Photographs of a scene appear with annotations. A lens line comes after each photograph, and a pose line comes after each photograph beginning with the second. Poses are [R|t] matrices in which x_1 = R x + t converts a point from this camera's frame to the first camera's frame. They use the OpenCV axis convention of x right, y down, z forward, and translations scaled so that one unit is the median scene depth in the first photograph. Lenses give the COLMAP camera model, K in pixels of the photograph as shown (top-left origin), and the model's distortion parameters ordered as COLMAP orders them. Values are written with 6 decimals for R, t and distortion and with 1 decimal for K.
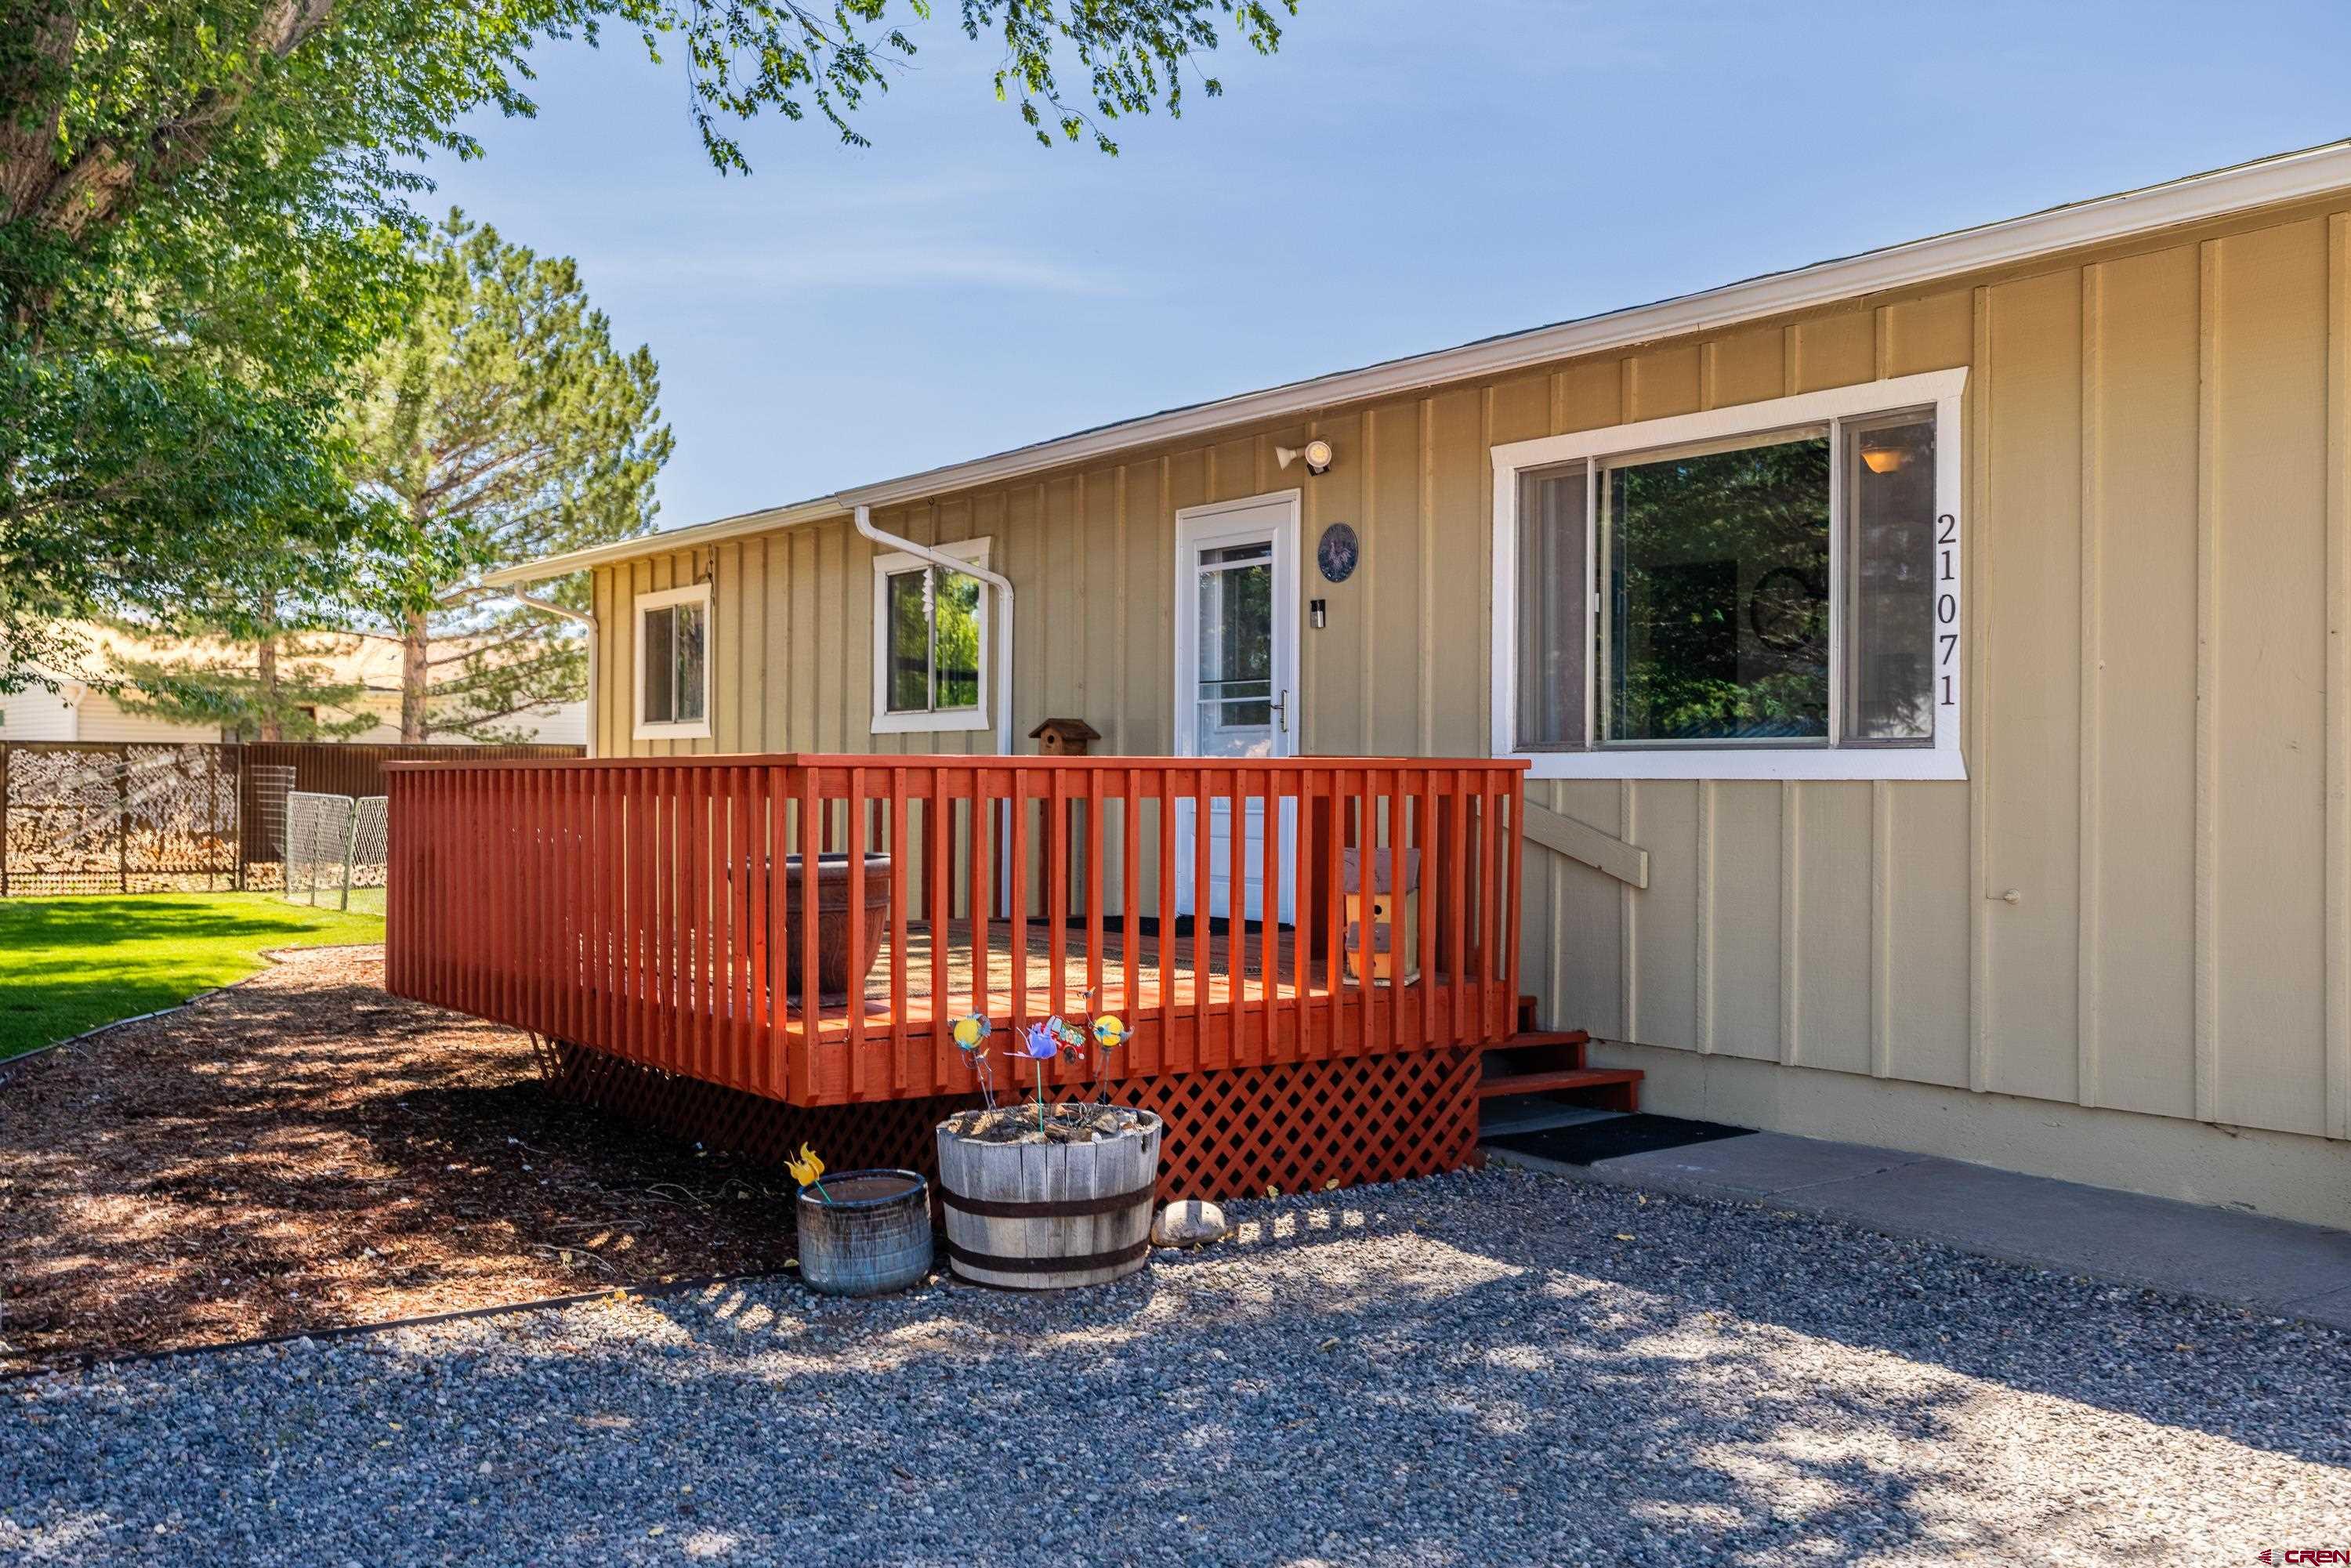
lens RADIAL K [[2258.2, 0, 1171.1], [0, 2258.2, 781.6], [0, 0, 1]] dist [0.001404, 0.000000]
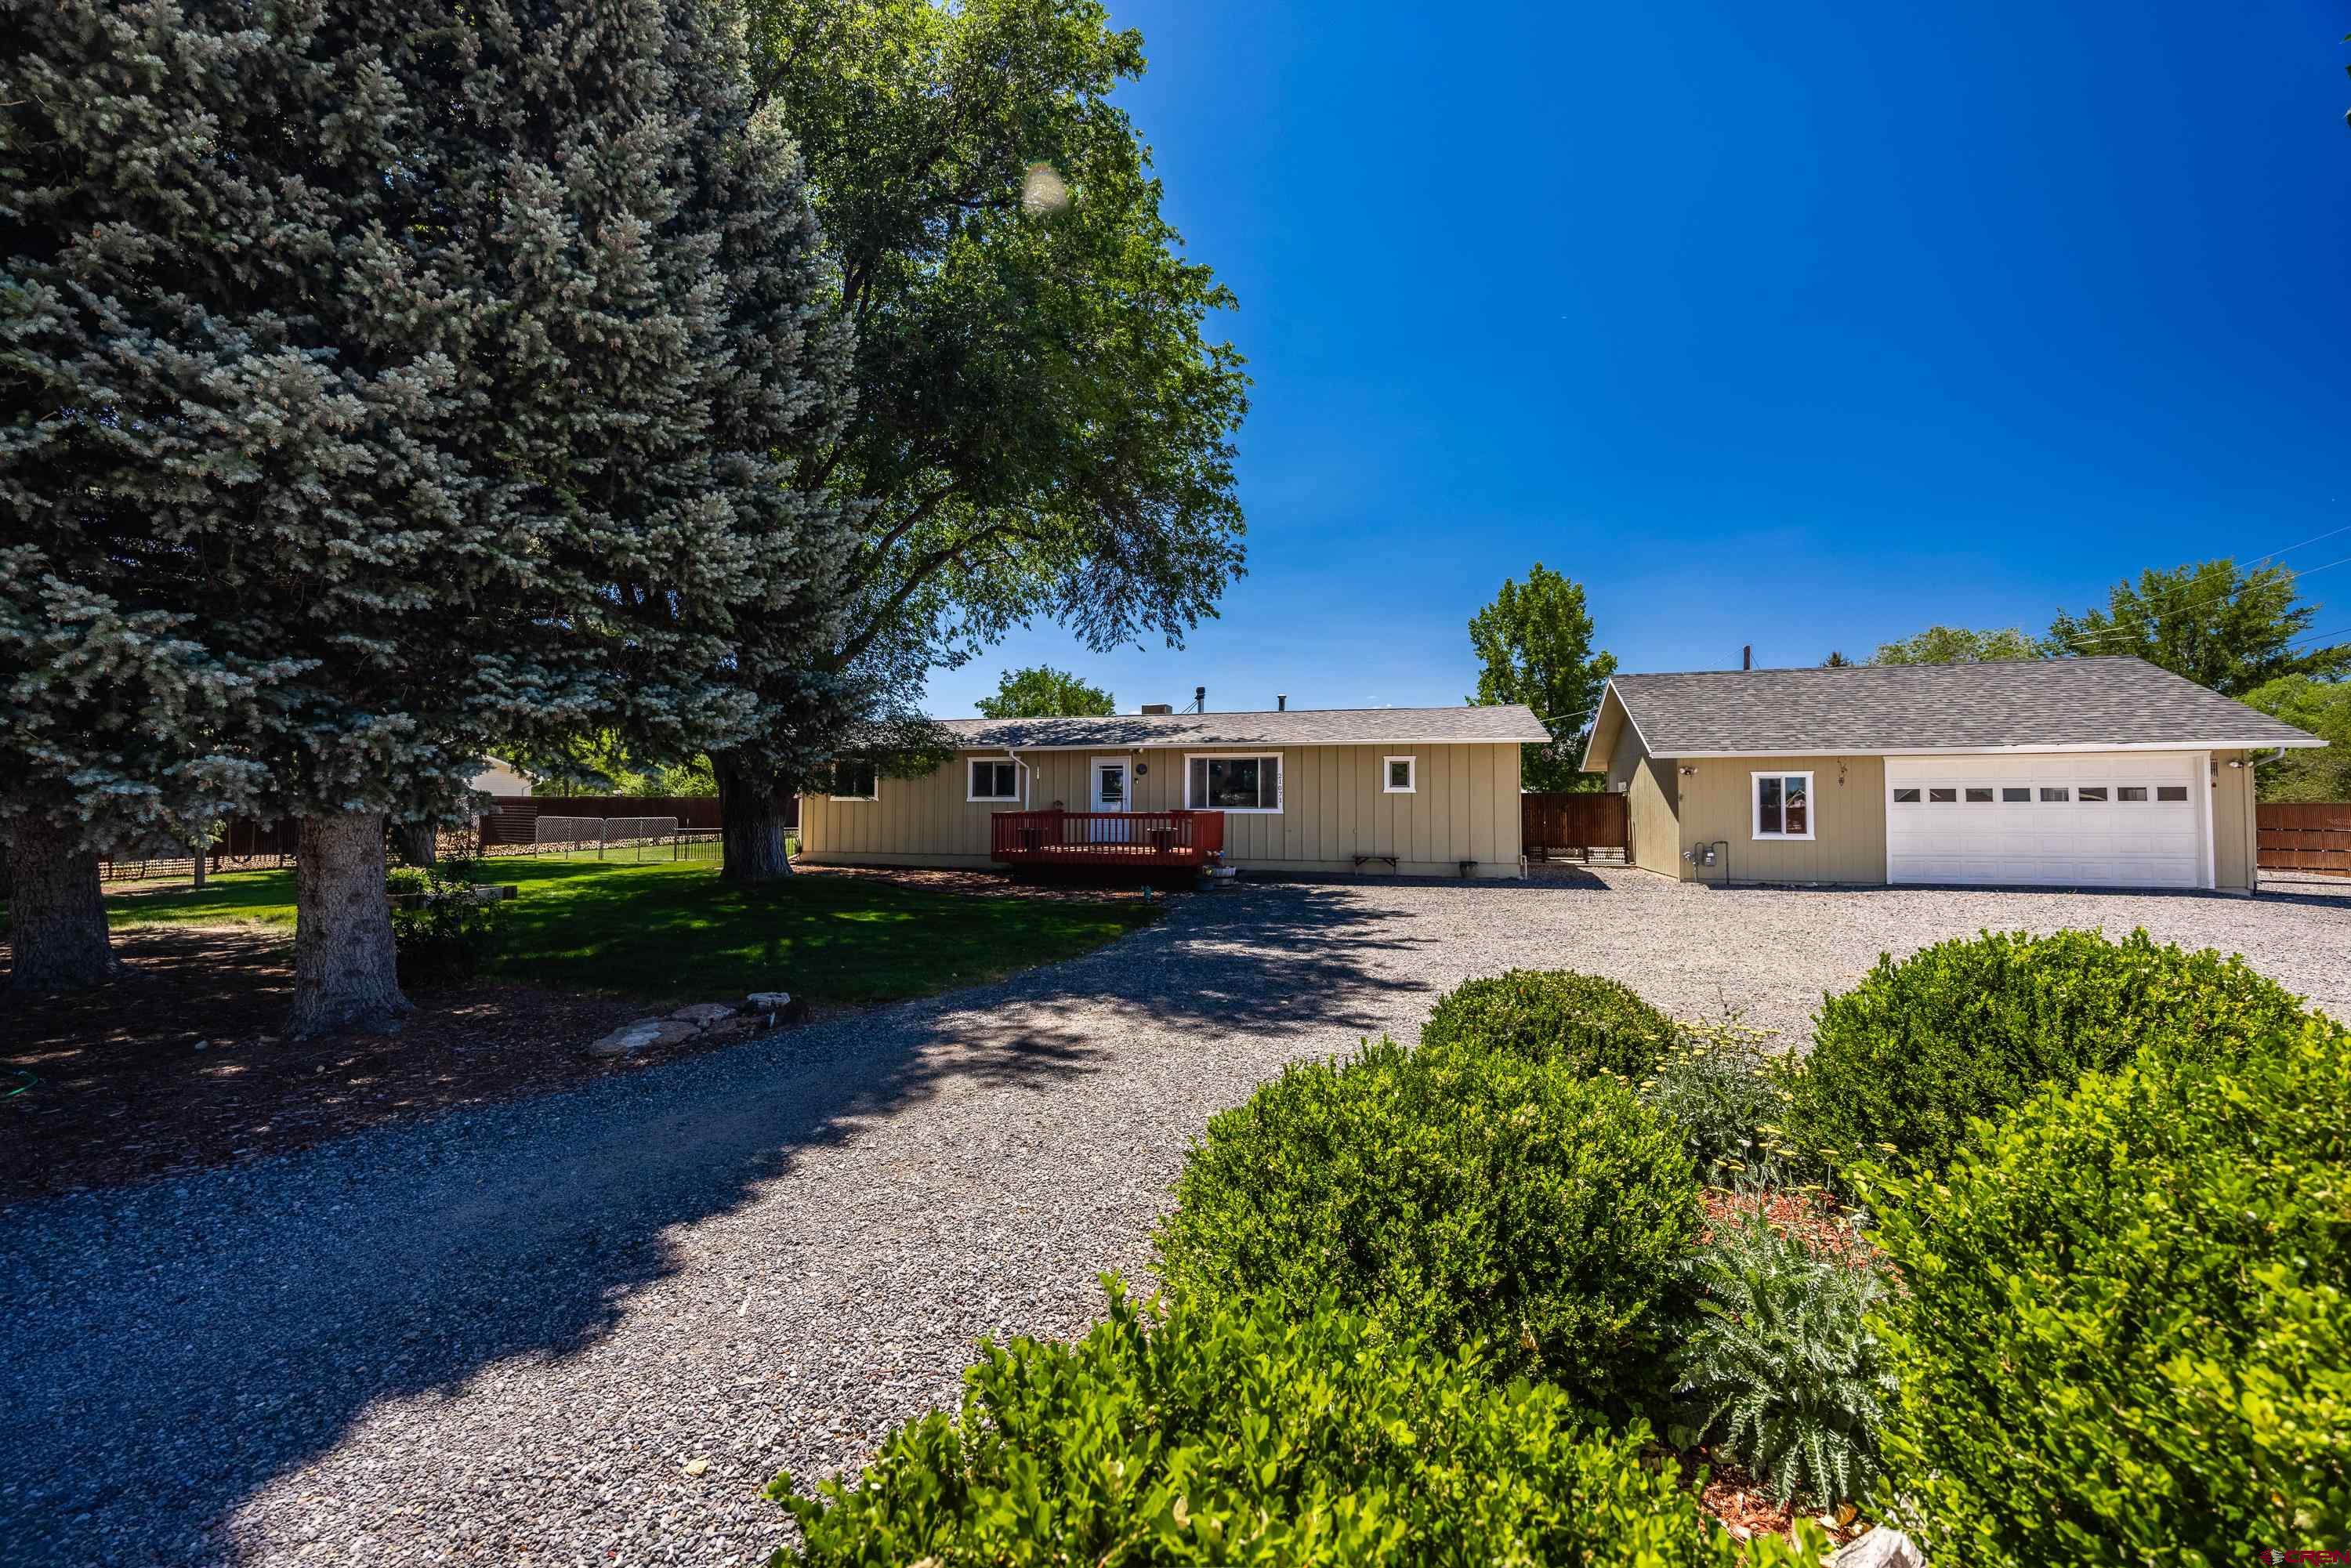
lens RADIAL K [[897.1, 0, 1156.5], [0, 897.1, 780.3], [0, 0, 1]] dist [-0.000396, -0.000233]
pose [[0.764559, 0.010696, 0.644465, -0.944114], [0.004408, 0.999752, -0.021822, -0.024413], [-0.644538, 0.019525, 0.764323, -0.455929]]
